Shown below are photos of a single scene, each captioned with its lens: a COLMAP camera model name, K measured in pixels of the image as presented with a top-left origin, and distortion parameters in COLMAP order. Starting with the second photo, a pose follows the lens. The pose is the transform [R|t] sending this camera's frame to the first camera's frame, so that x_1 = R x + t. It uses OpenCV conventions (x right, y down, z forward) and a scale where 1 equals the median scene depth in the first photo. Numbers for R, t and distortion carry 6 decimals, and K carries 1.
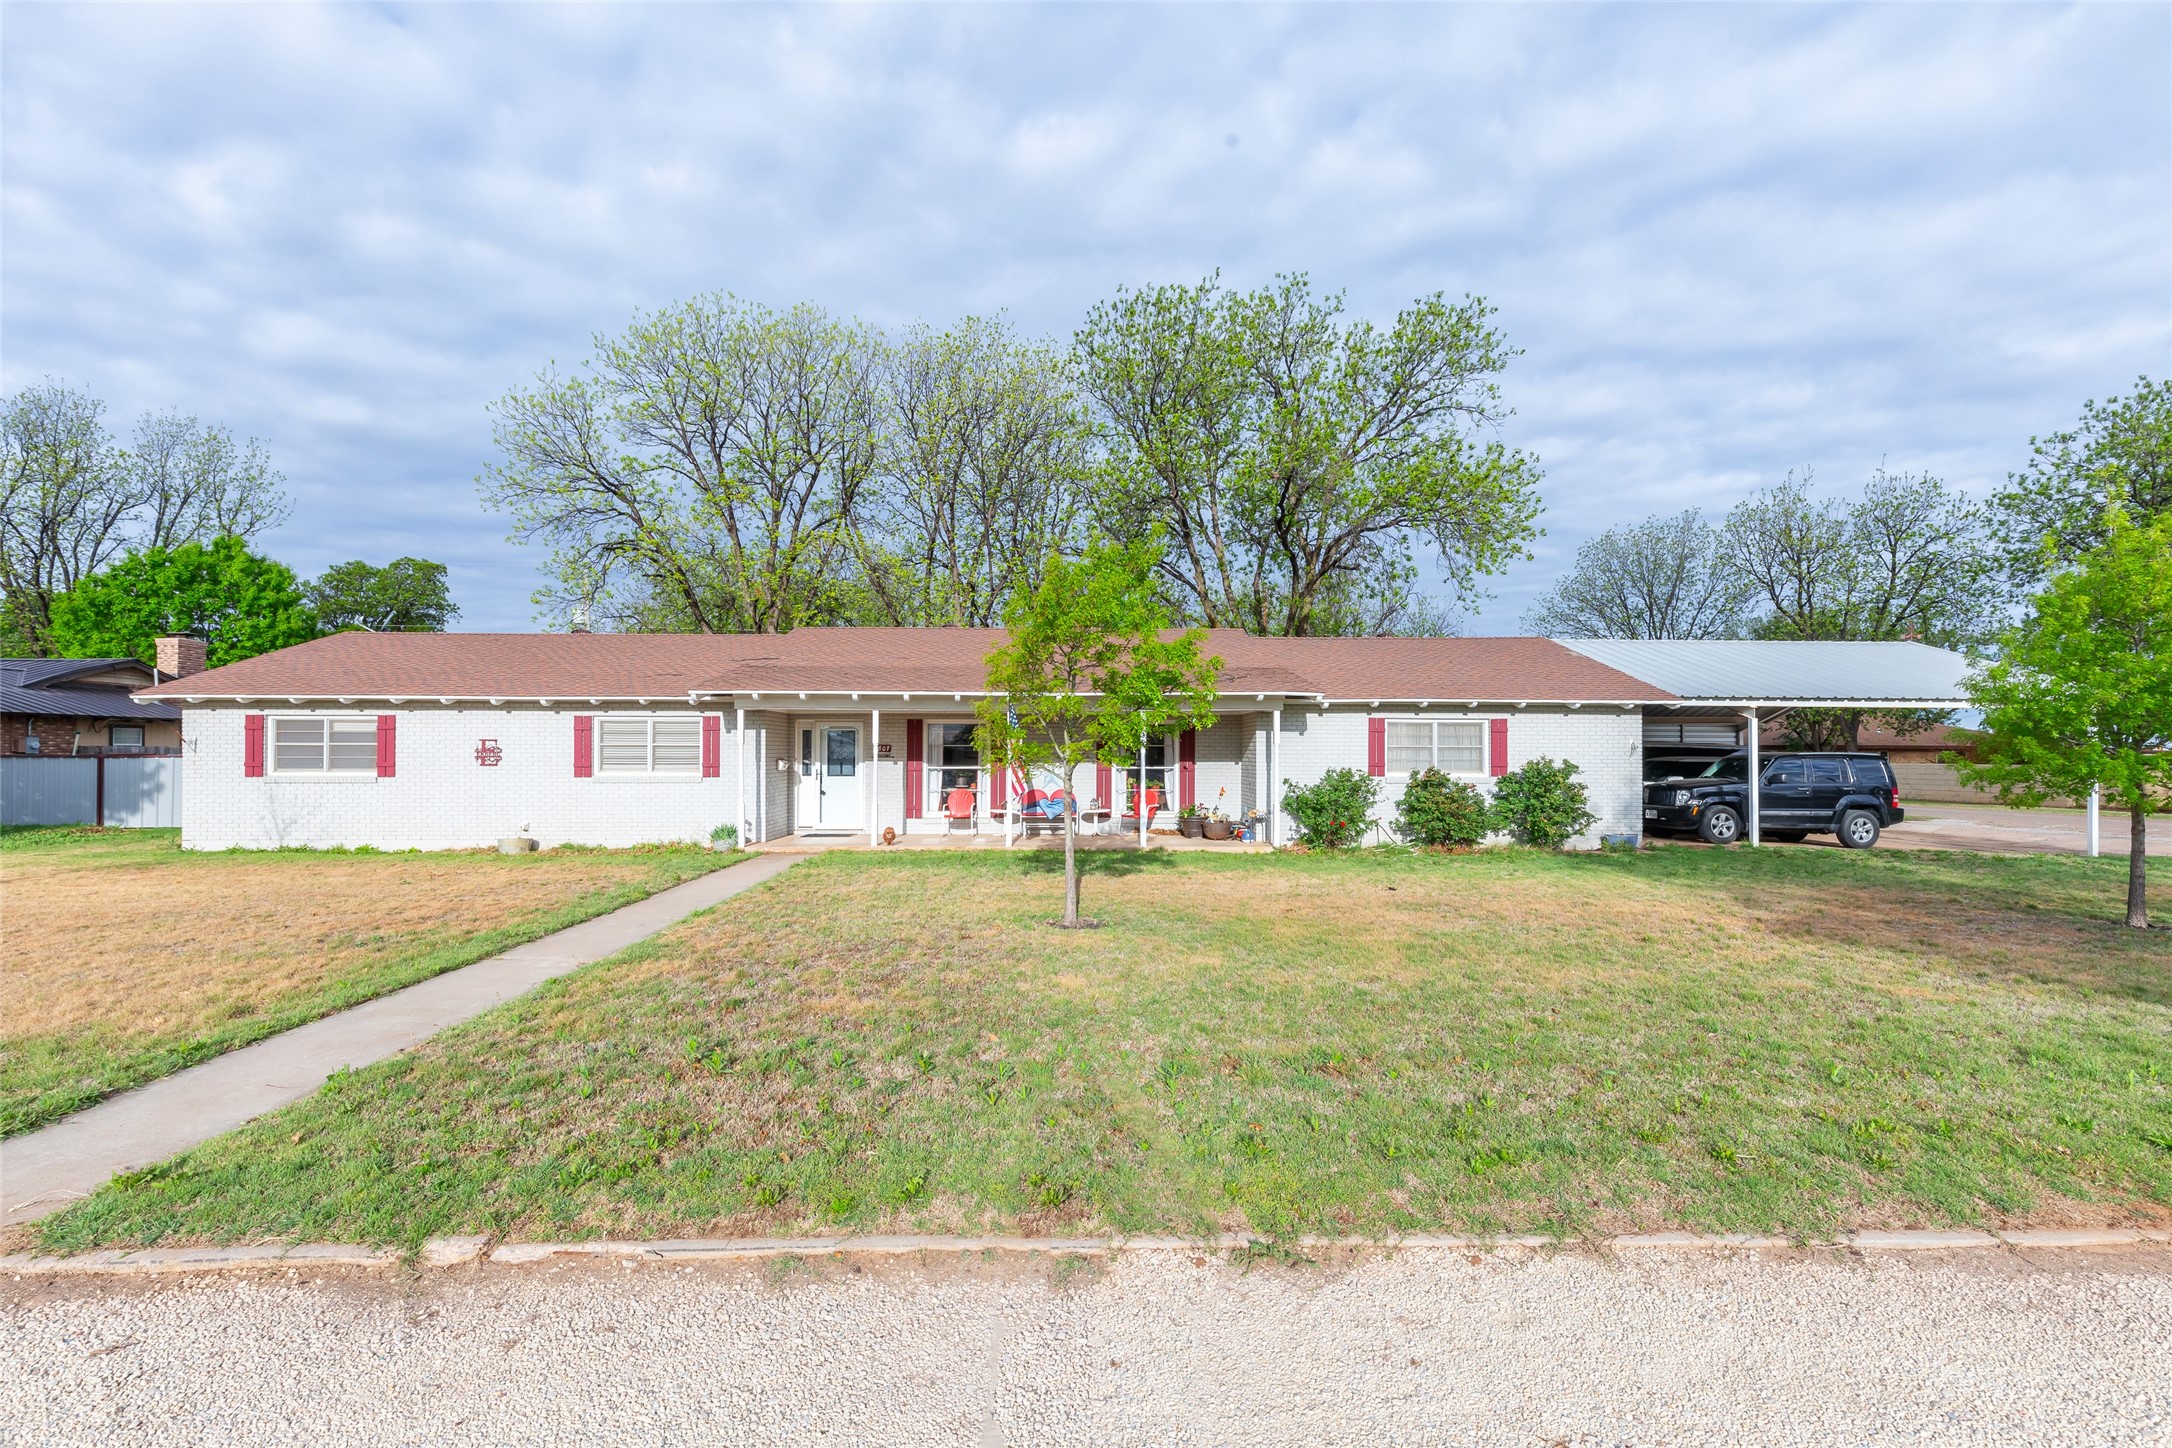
lens RADIAL K [[988.7, 0, 1094.2], [0, 988.7, 749.6], [0, 0, 1]] dist [0.001095, 0.000363]
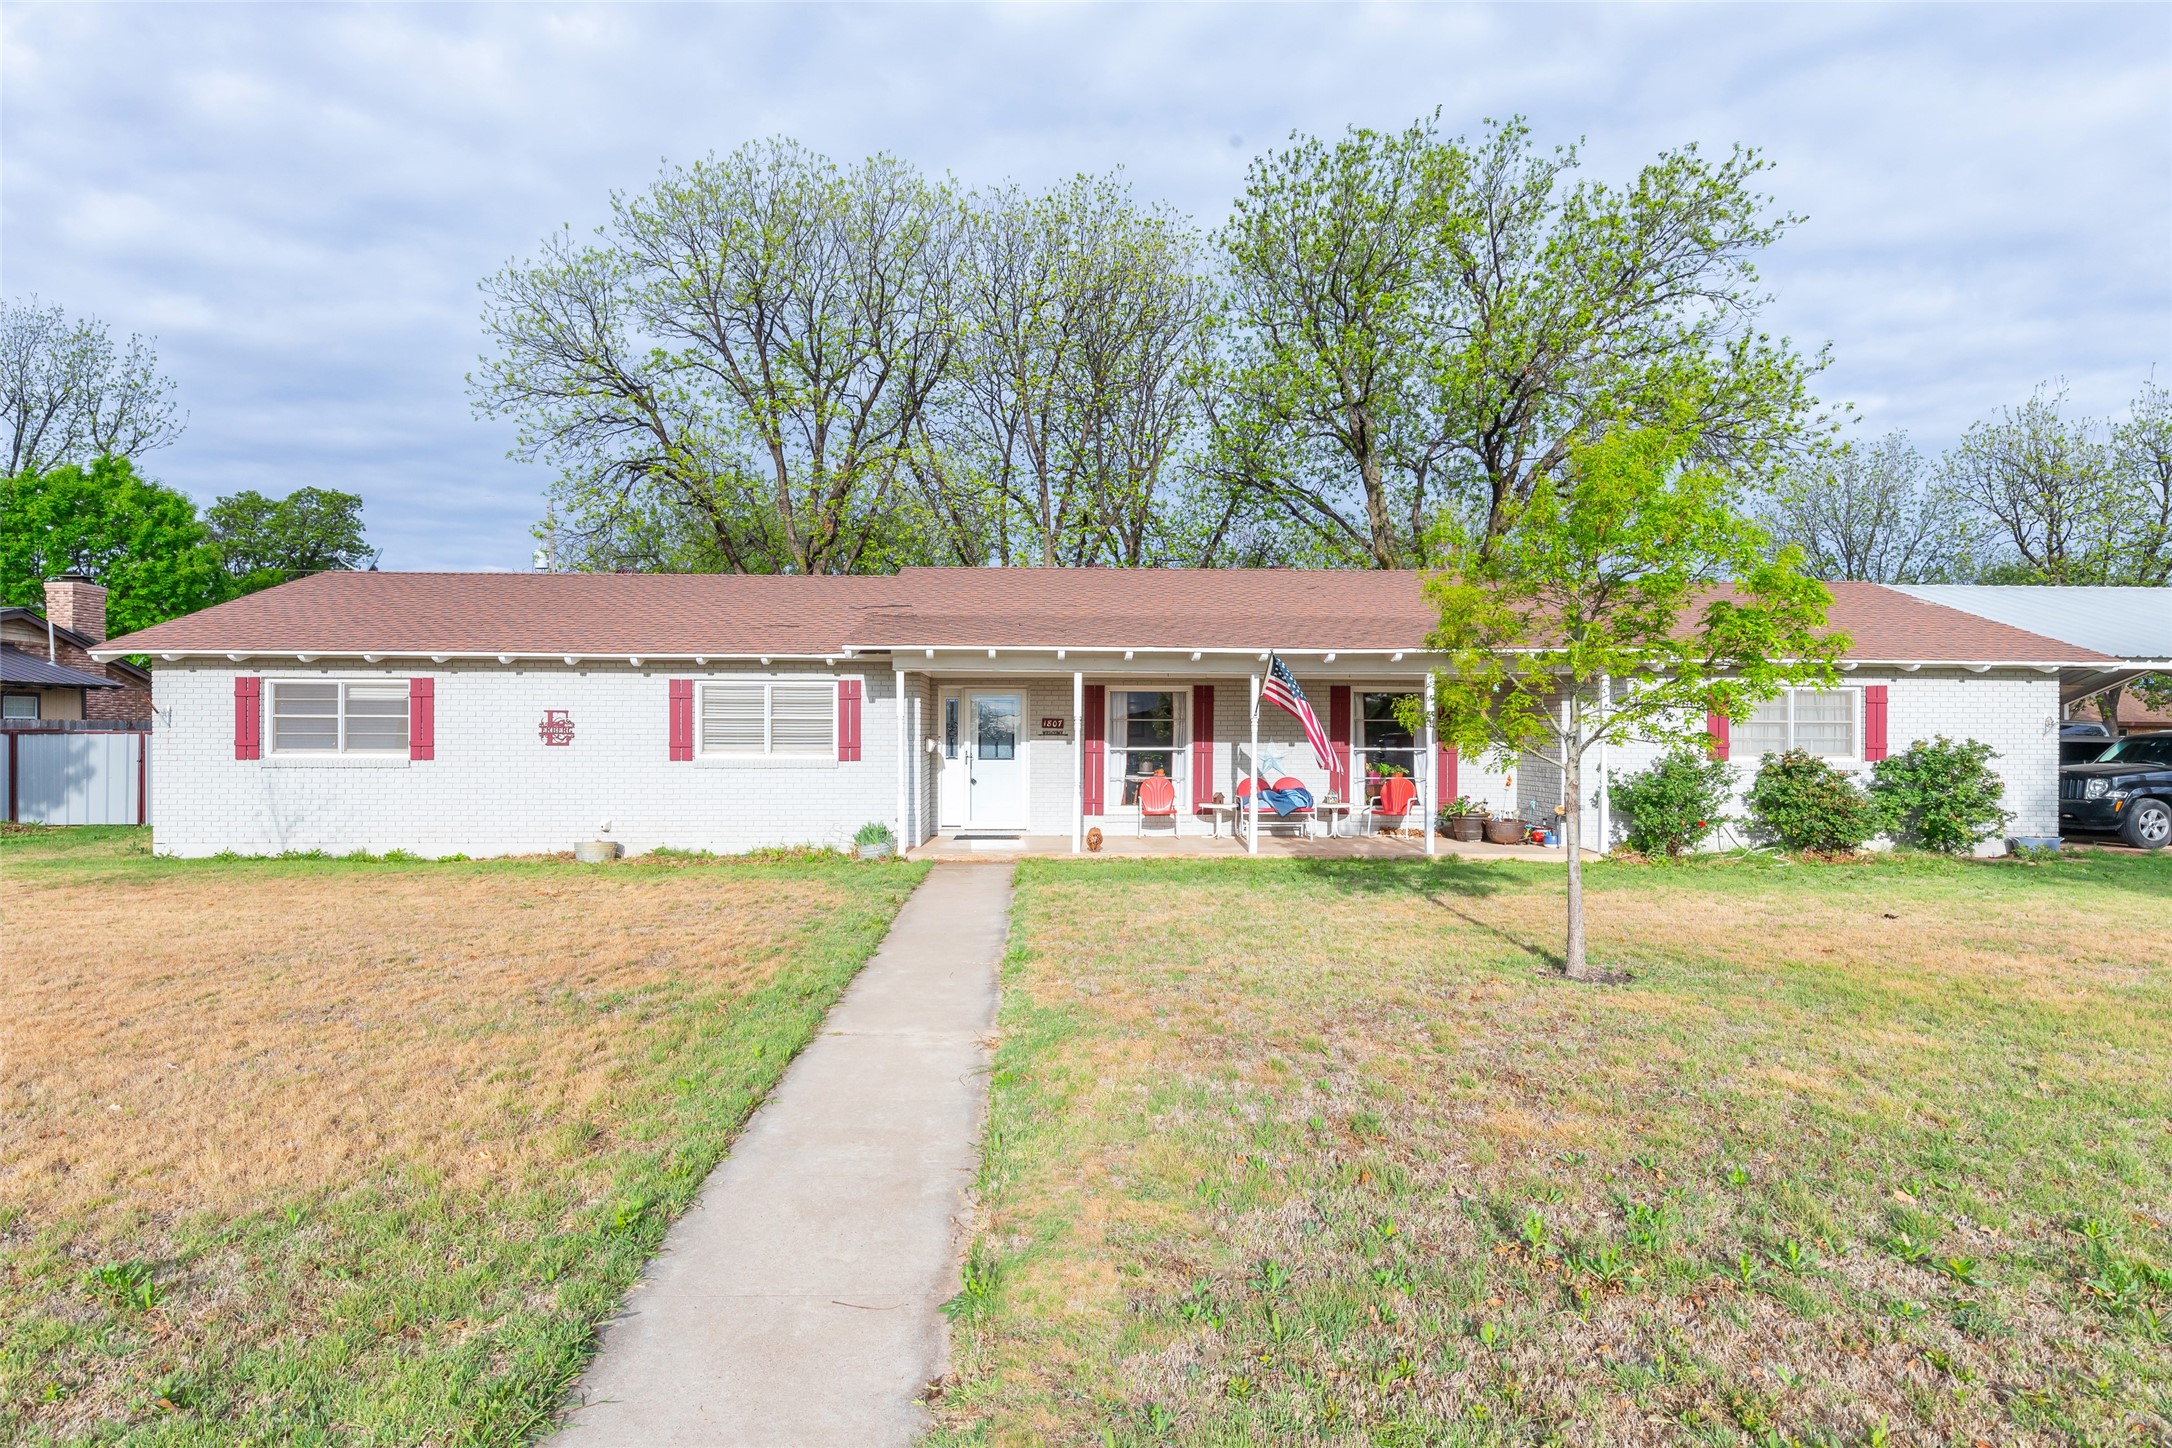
lens RADIAL K [[1189.1, 0, 1085.4], [0, 1189.1, 738.5], [0, 0, 1]] dist [-0.001679, 0.000718]
pose [[0.999986, 0.001248, 0.005150, -0.192688], [-0.001293, 0.999960, 0.008858, 0.002405], [-0.005139, -0.008864, 0.999948, 0.080393]]
